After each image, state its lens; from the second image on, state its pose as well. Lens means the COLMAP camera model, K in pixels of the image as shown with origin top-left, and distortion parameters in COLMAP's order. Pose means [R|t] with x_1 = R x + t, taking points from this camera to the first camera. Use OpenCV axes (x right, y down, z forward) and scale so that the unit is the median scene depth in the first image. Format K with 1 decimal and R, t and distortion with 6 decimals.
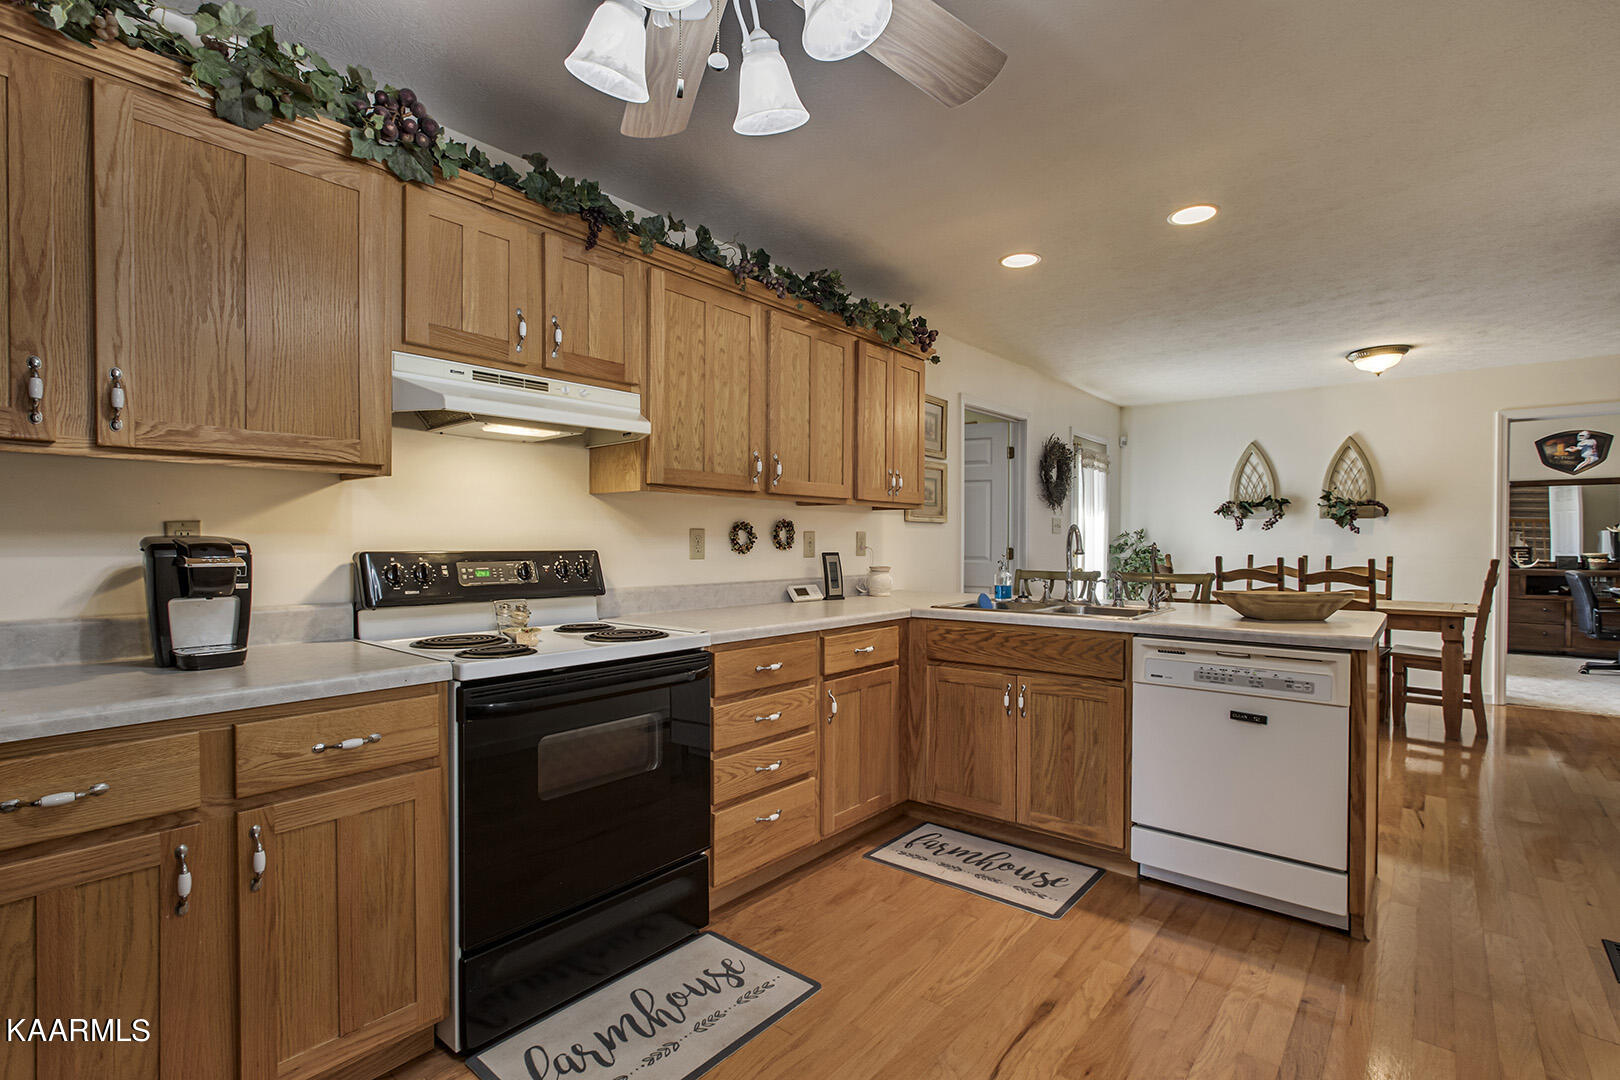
lens RADIAL K [[746.8, 0, 819.0], [0, 746.8, 545.4], [0, 0, 1]] dist [-0.010569, 0.004052]
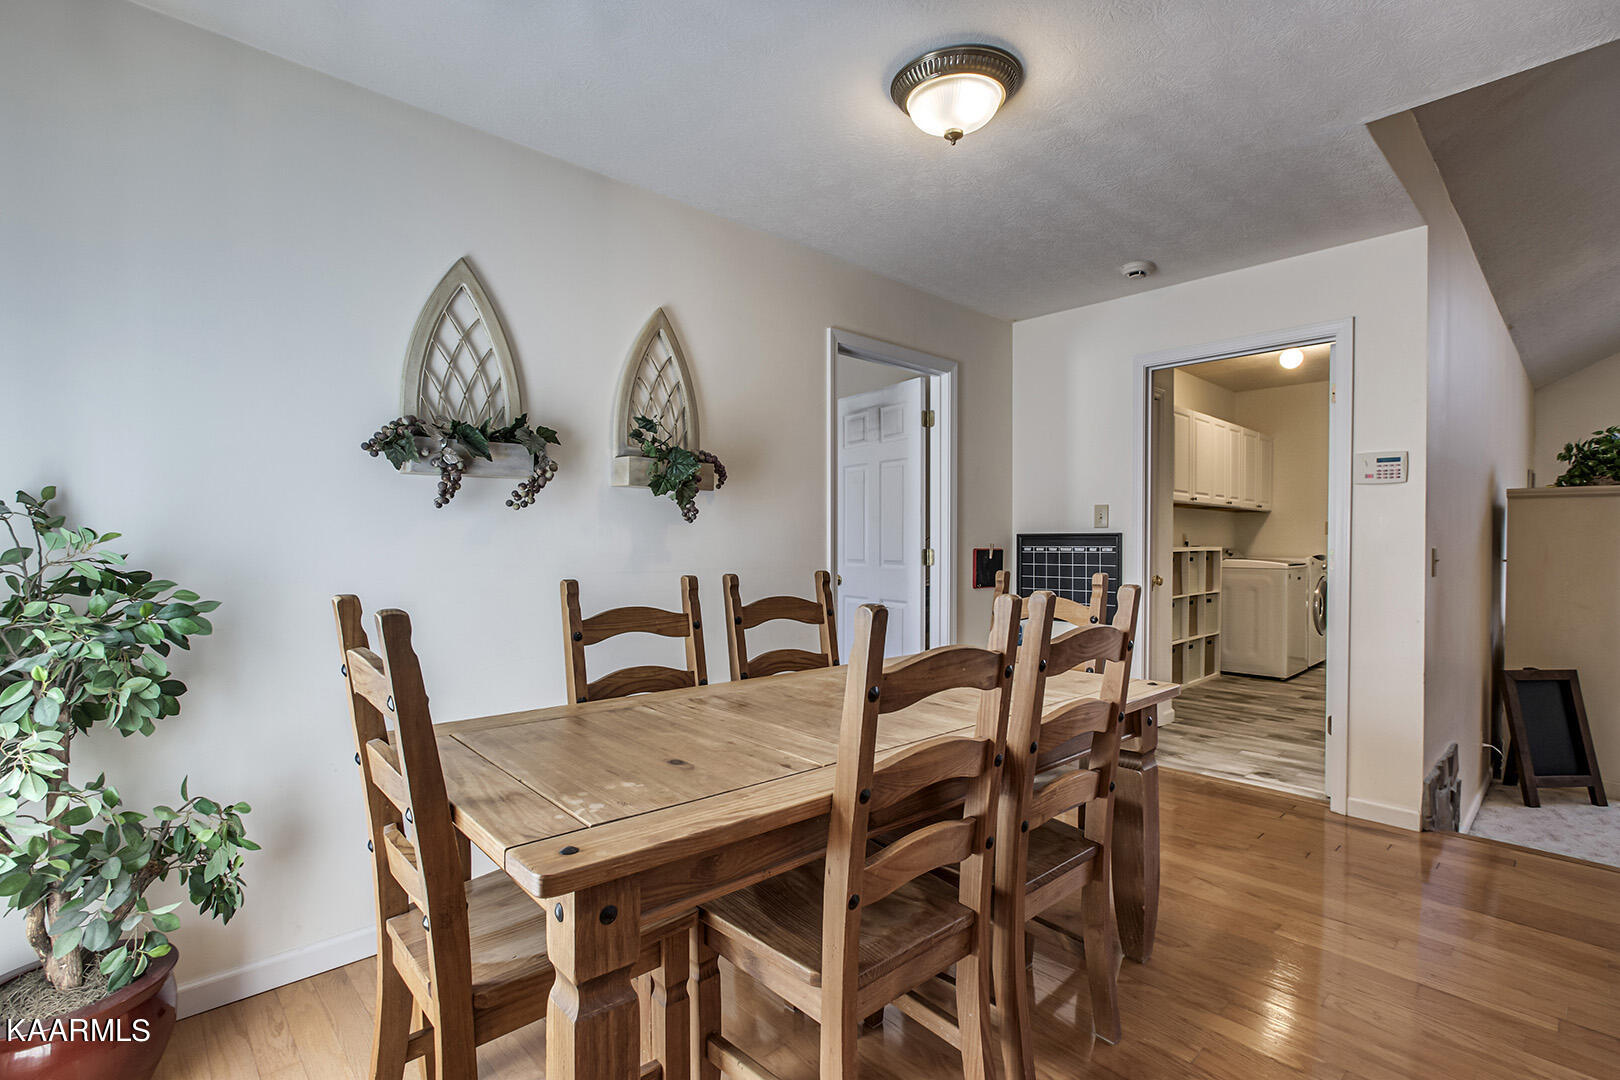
lens RADIAL K [[746.8, 0, 802.8], [0, 746.8, 549.0], [0, 0, 1]] dist [-0.010569, 0.004052]
pose [[0.122937, -0.014916, 0.992302, 0.547194], [0.003275, 0.999888, 0.014624, -0.011540], [-0.992409, 0.001452, 0.122972, 1.752597]]
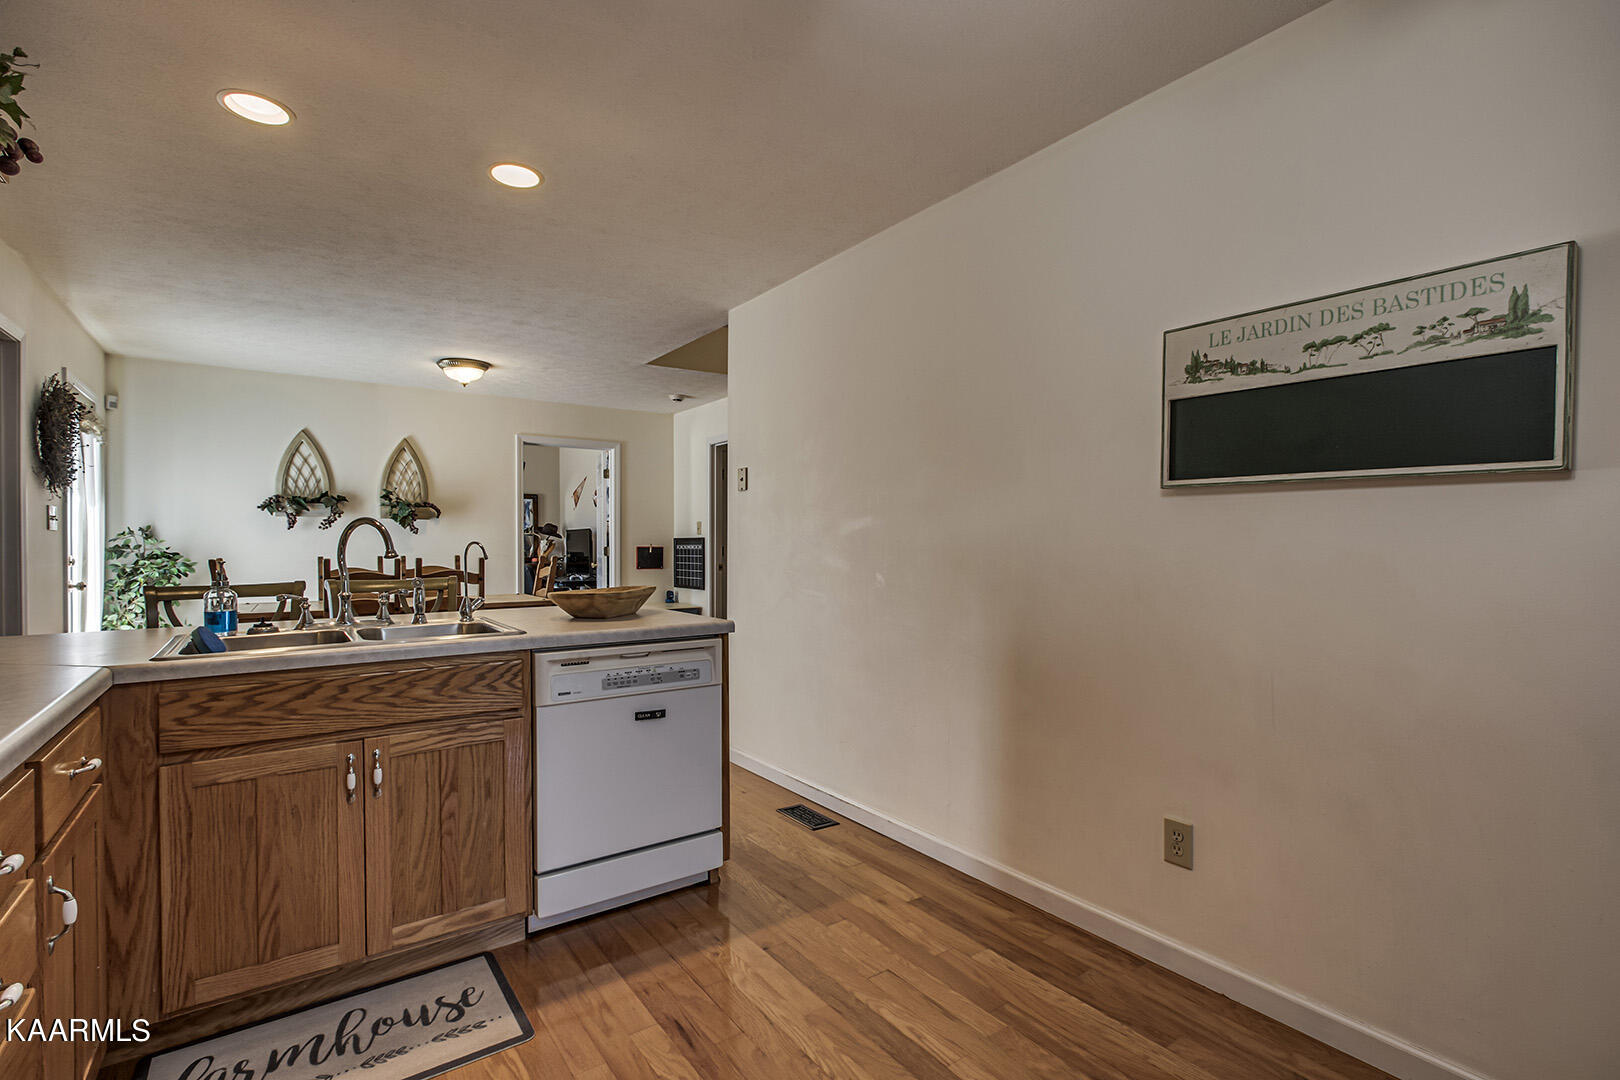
lens RADIAL K [[746.8, 0, 806.2], [0, 746.8, 548.6], [0, 0, 1]] dist [-0.010569, 0.004052]
pose [[0.251994, -0.009679, 0.967680, -0.276533], [0.007007, 0.999942, 0.008177, -0.000302], [-0.967704, 0.004720, 0.252047, 0.434003]]
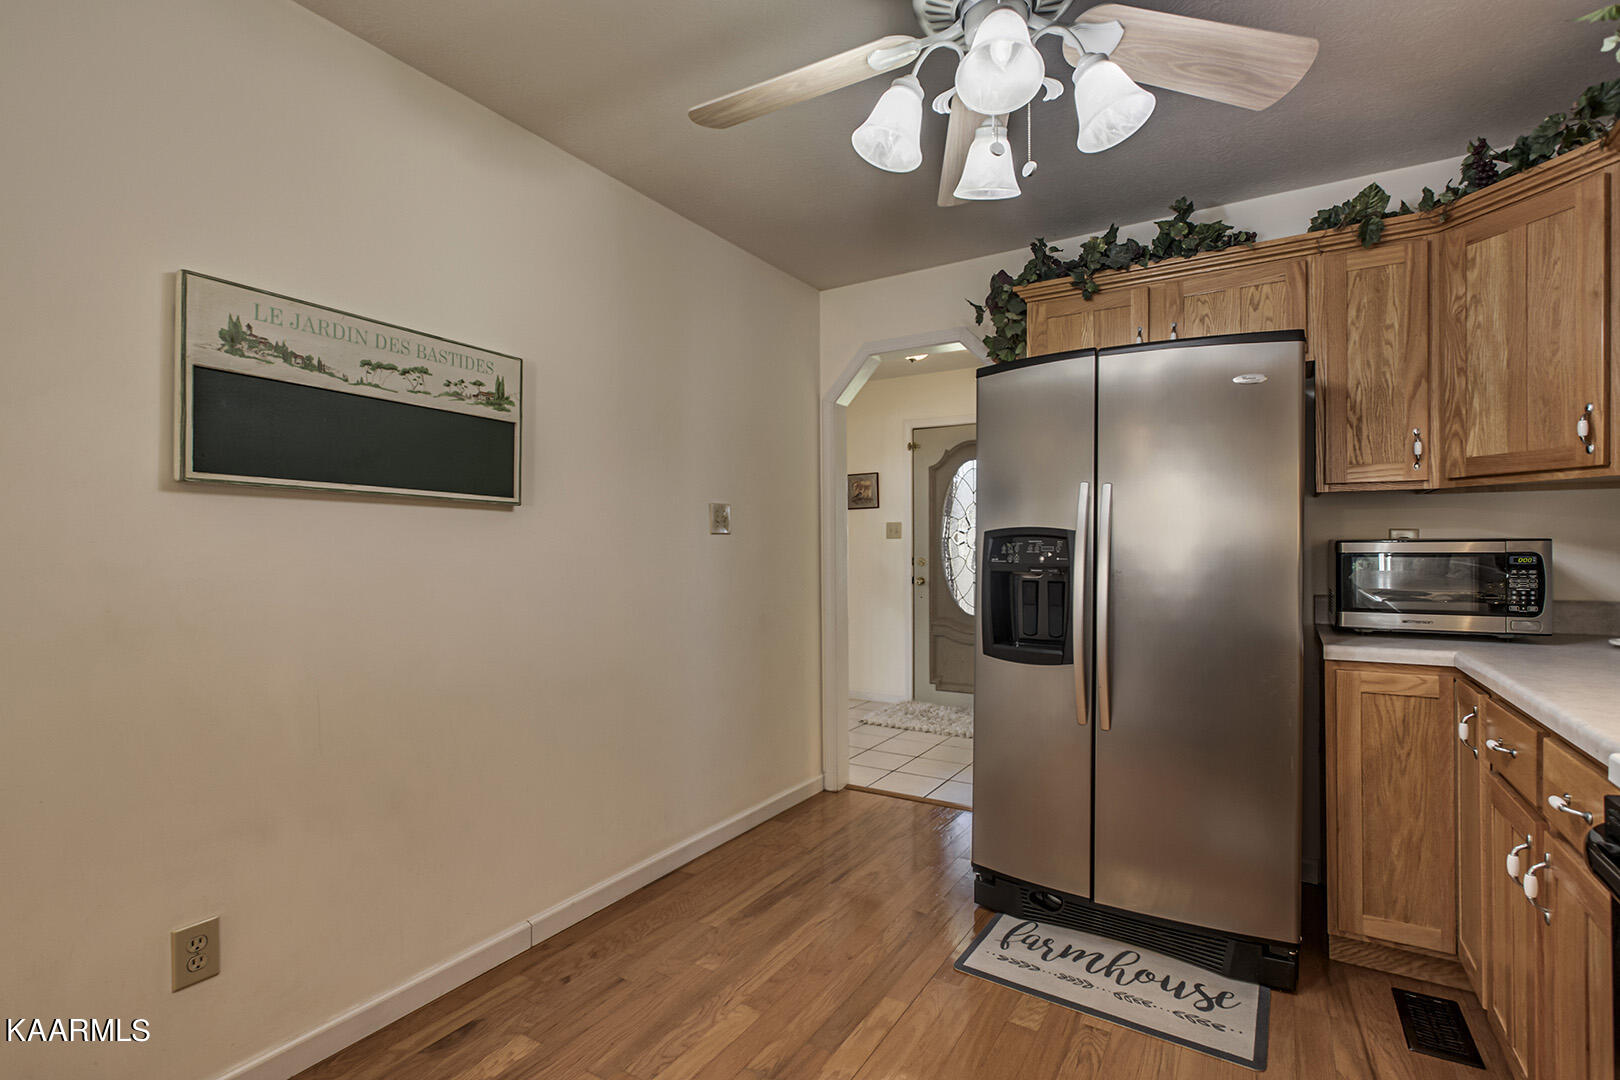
lens RADIAL K [[746.8, 0, 810.3], [0, 746.8, 548.2], [0, 0, 1]] dist [-0.010569, 0.004052]
pose [[-0.989634, 0.003072, -0.143581, 0.127616], [0.002360, 0.999984, 0.005127, -0.004574], [0.143595, 0.004735, -0.989625, 0.850671]]
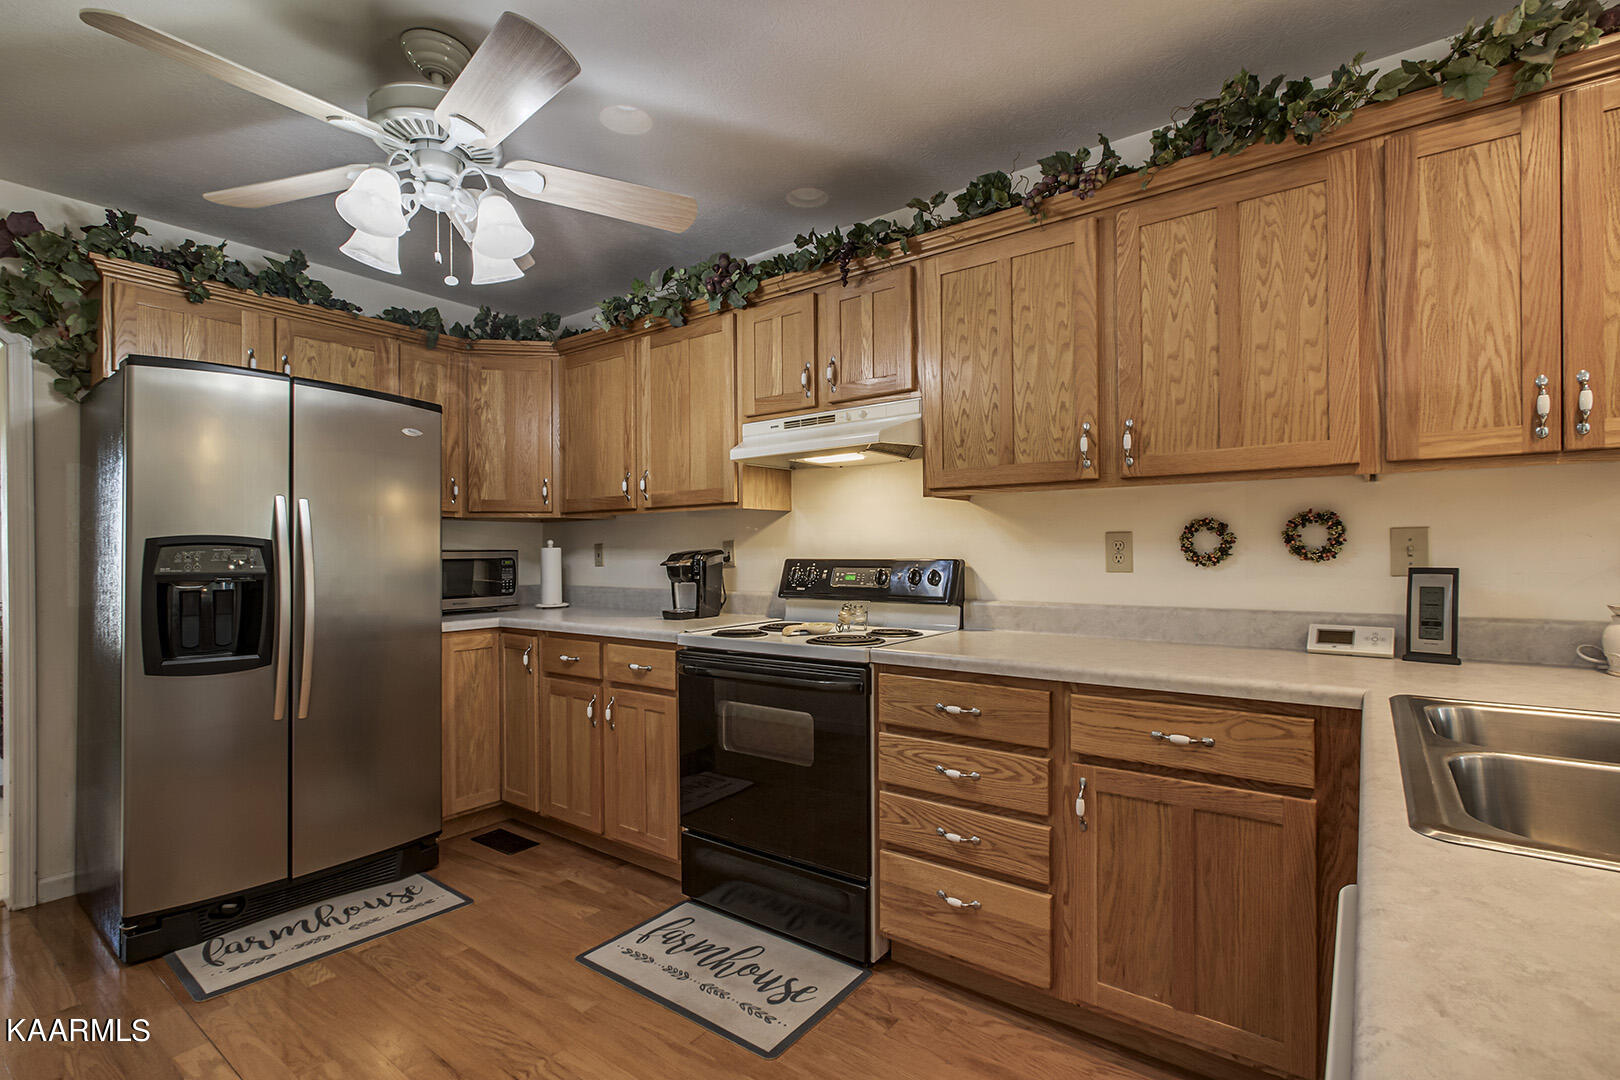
lens RADIAL K [[746.8, 0, 811.4], [0, 746.8, 547.4], [0, 0, 1]] dist [-0.010569, 0.004052]
pose [[0.055833, -0.008424, -0.998405, 0.598862], [0.002800, 0.999962, -0.008280, -0.001169], [0.998436, -0.002333, 0.055854, 0.677542]]
